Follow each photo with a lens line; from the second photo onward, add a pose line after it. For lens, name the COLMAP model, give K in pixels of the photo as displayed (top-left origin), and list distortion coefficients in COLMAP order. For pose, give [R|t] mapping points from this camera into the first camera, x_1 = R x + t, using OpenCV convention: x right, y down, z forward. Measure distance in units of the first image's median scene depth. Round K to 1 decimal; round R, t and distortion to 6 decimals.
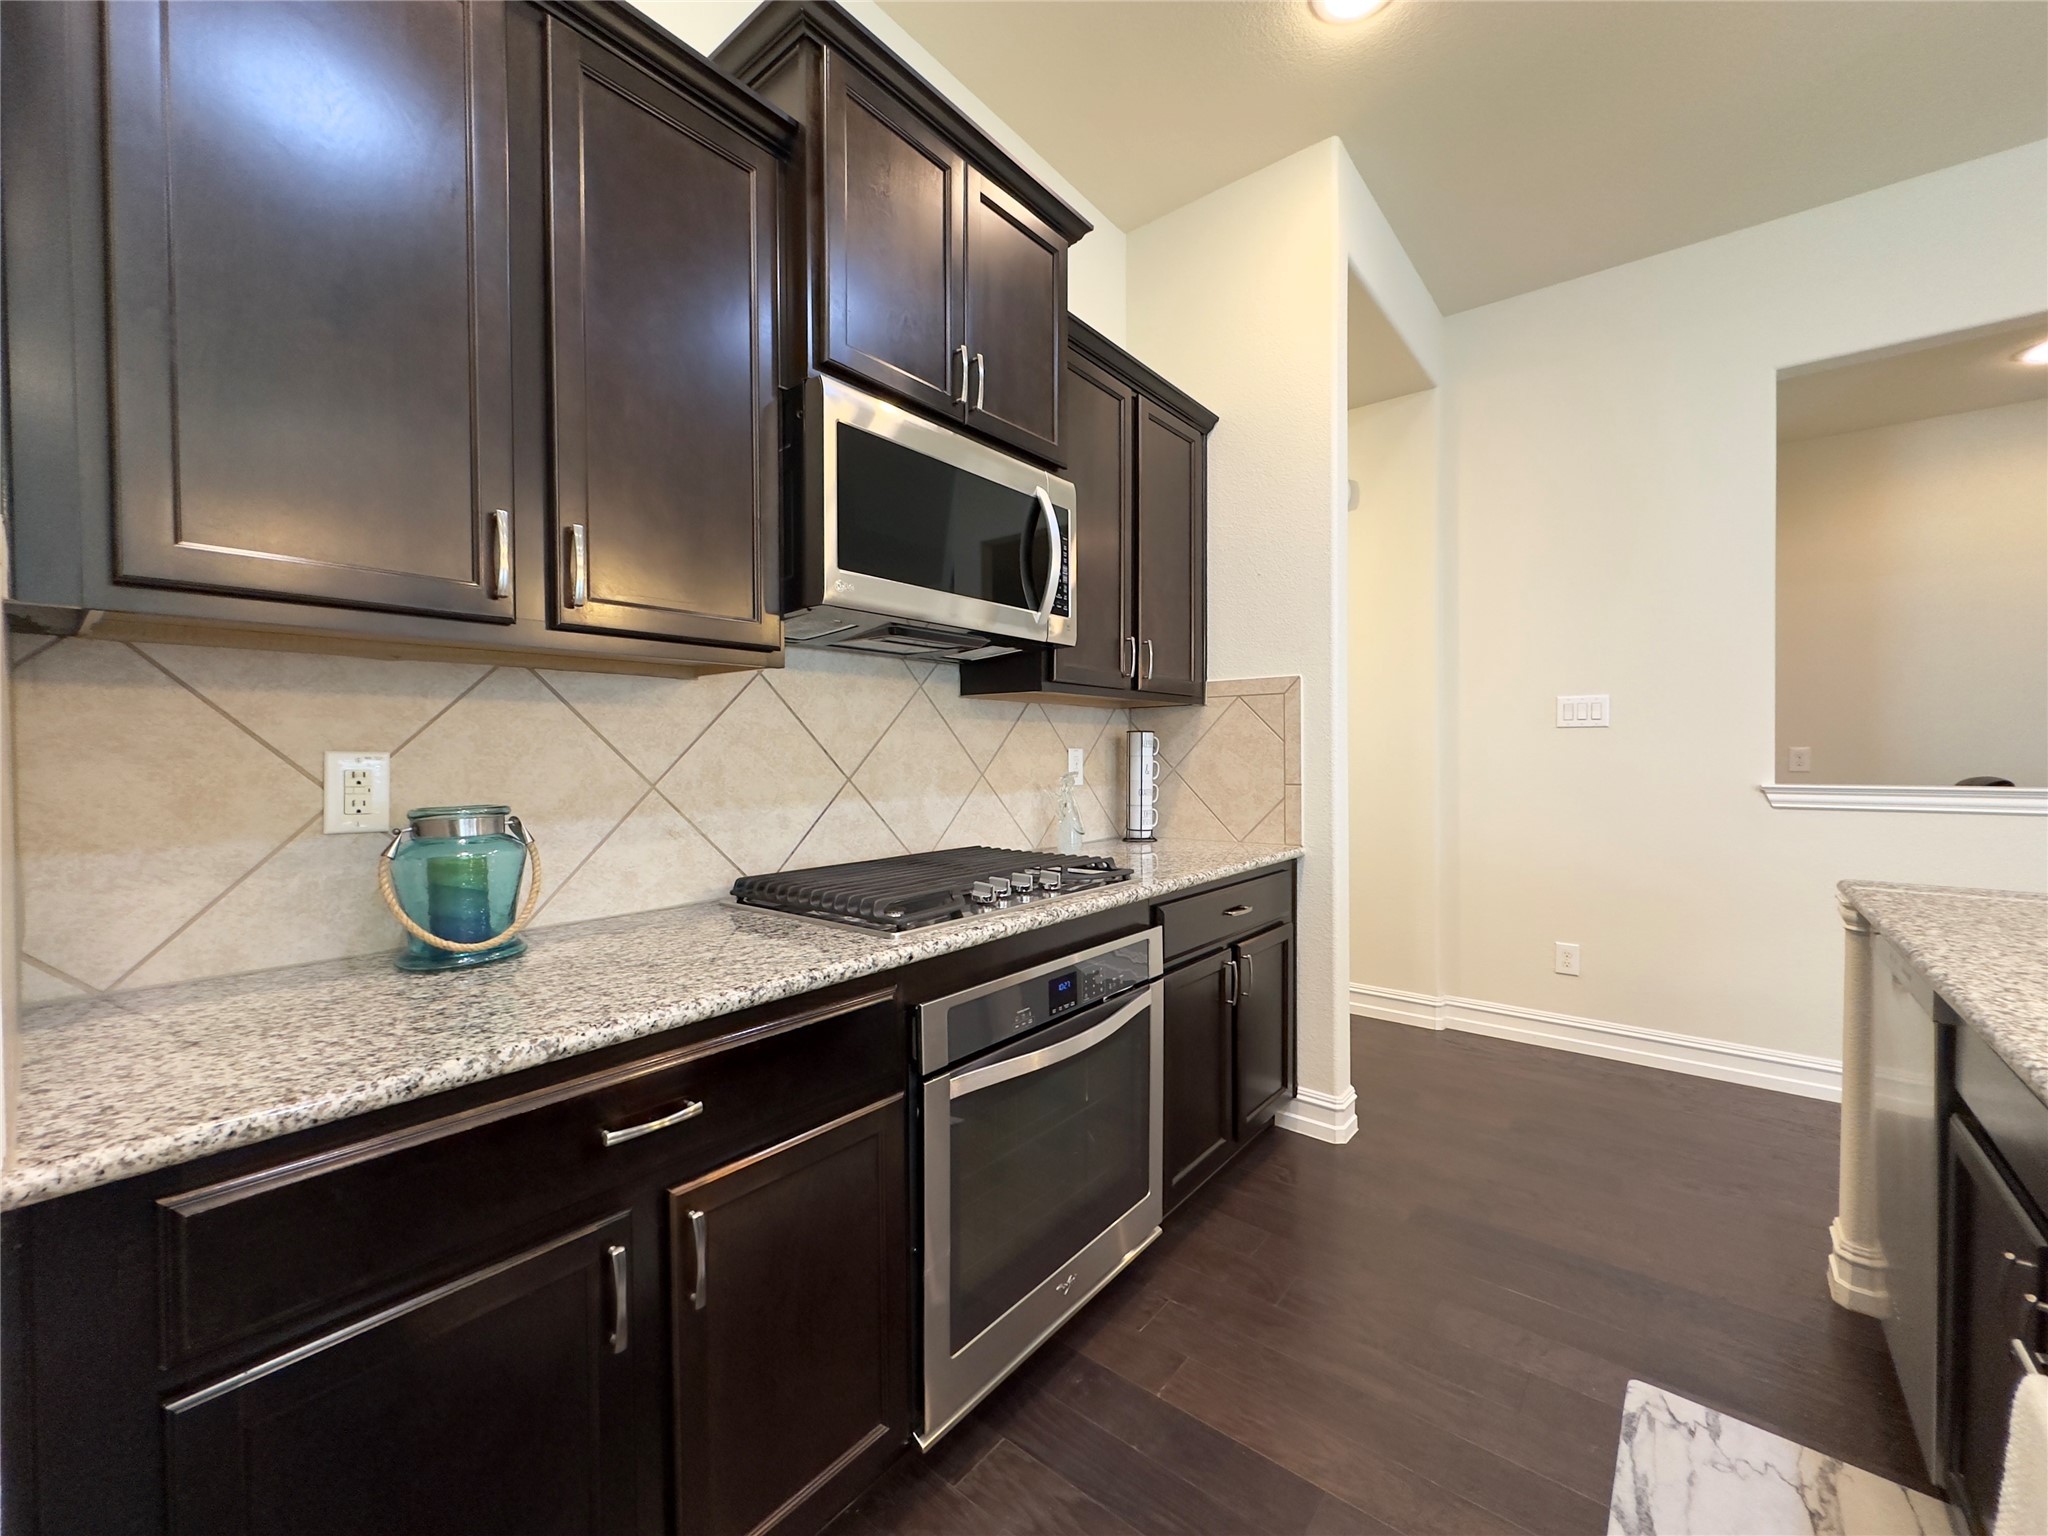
lens RADIAL K [[821.1, 0, 1038.5], [0, 821.1, 765.9], [0, 0, 1]] dist [-0.012618, 0.000996]
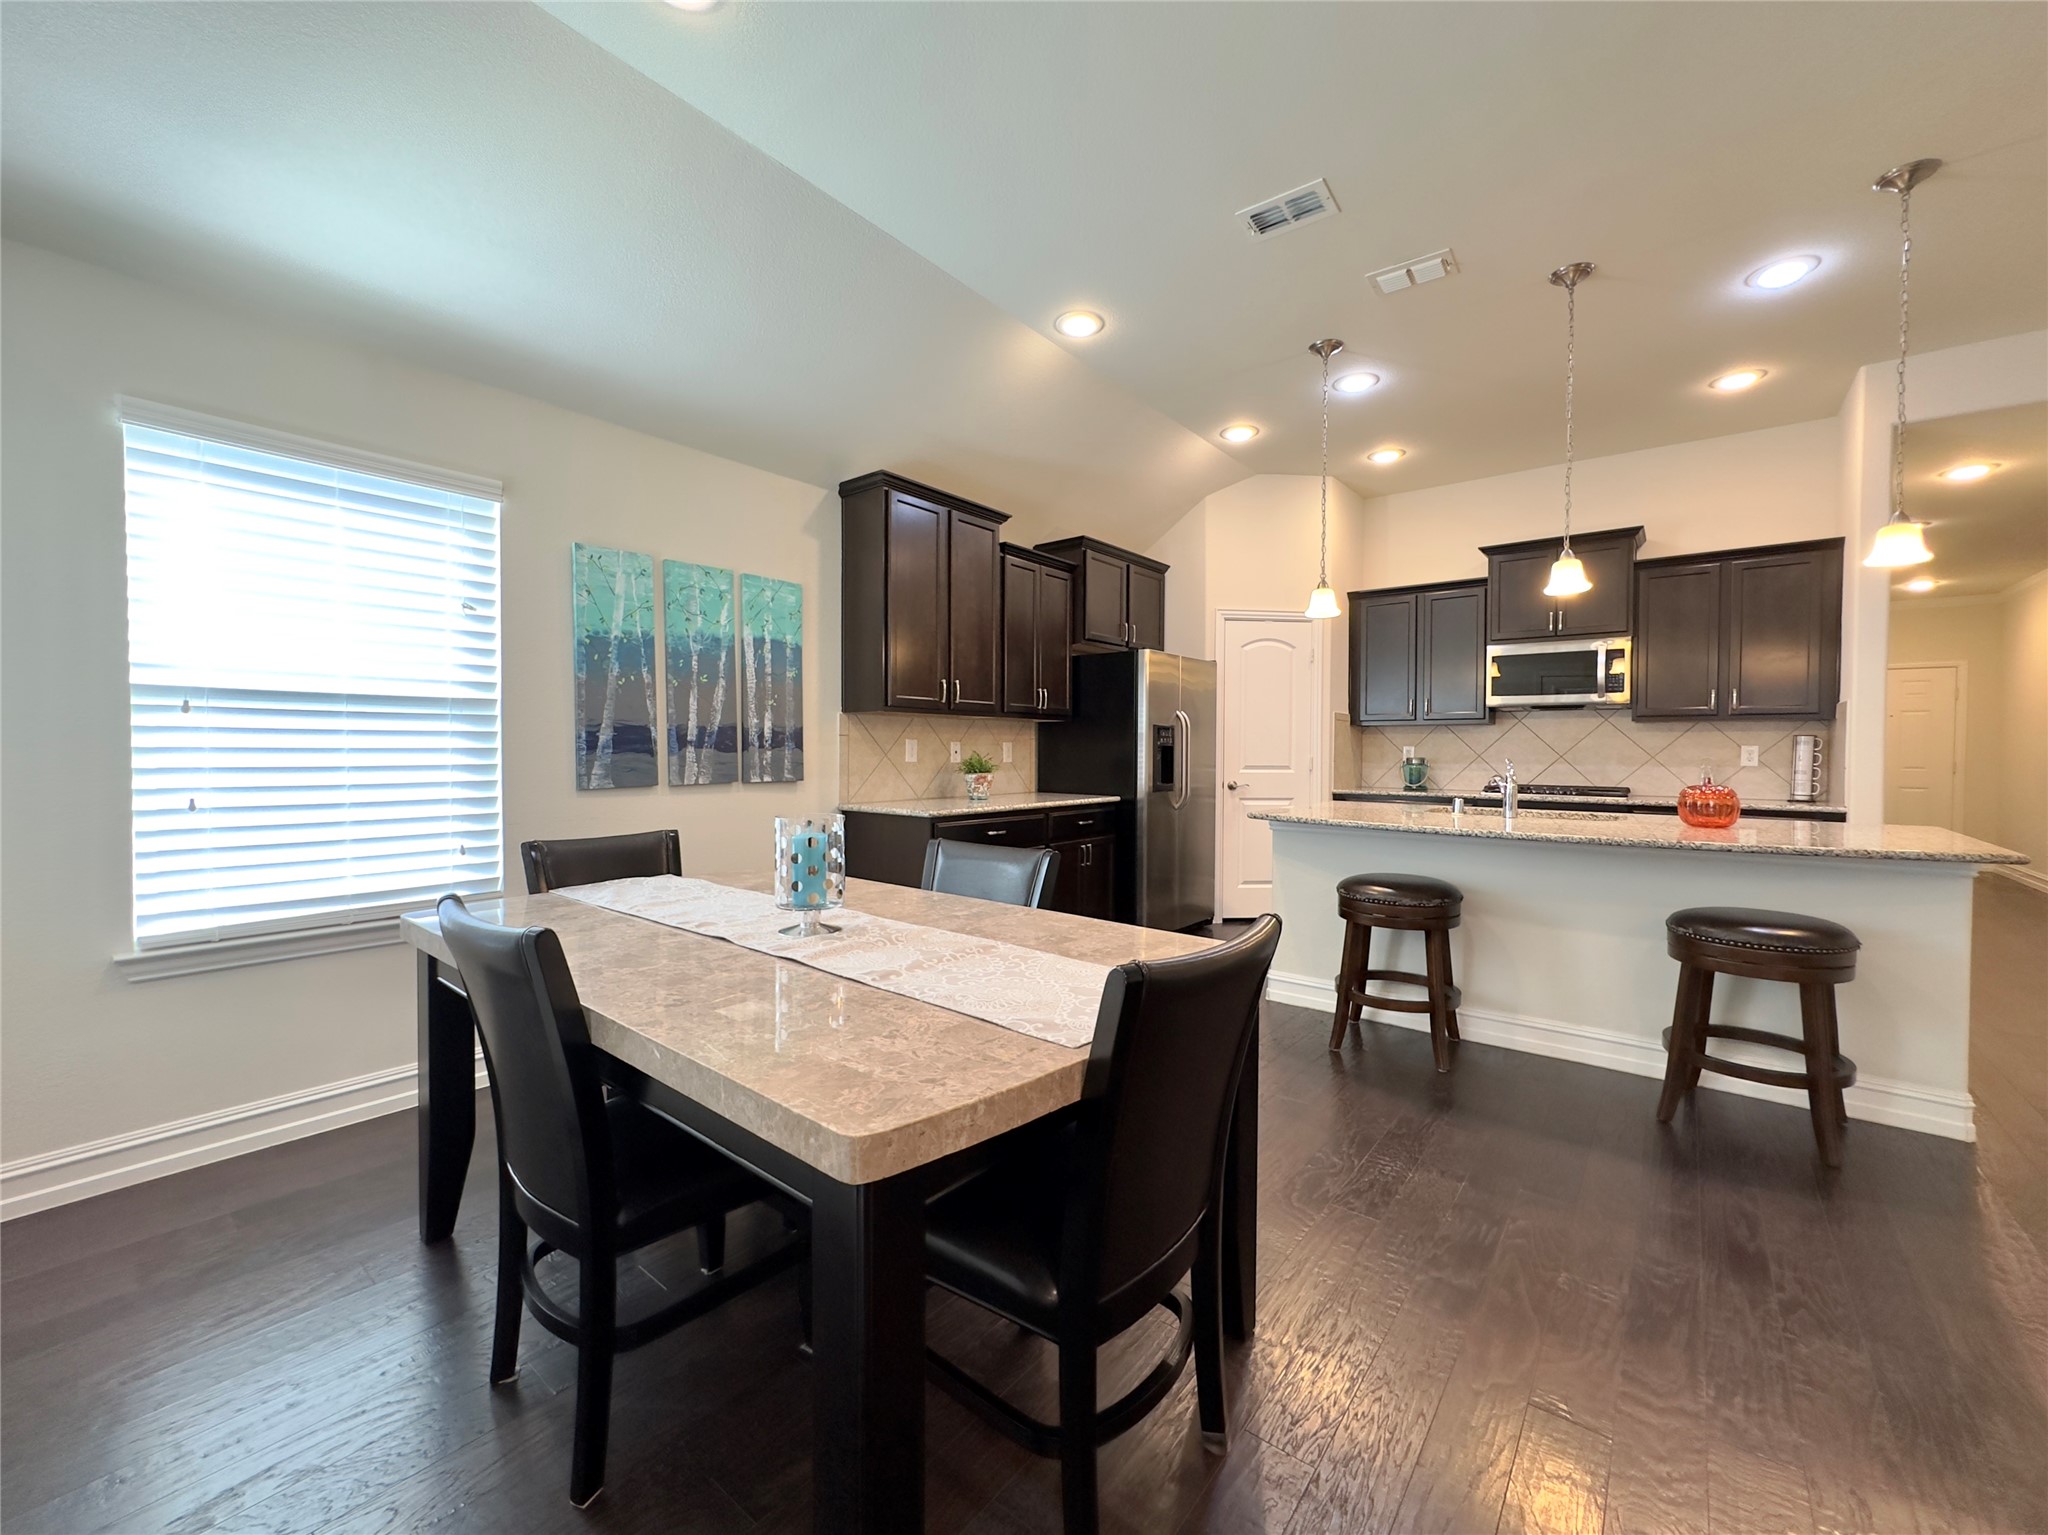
lens RADIAL K [[821.1, 0, 1023.0], [0, 821.1, 761.0], [0, 0, 1]] dist [-0.012618, 0.000996]
pose [[-0.024332, 0.019943, -0.999505, 2.735195], [-0.022407, 0.999539, 0.020489, 0.016193], [0.999453, 0.022895, -0.023874, -0.790684]]
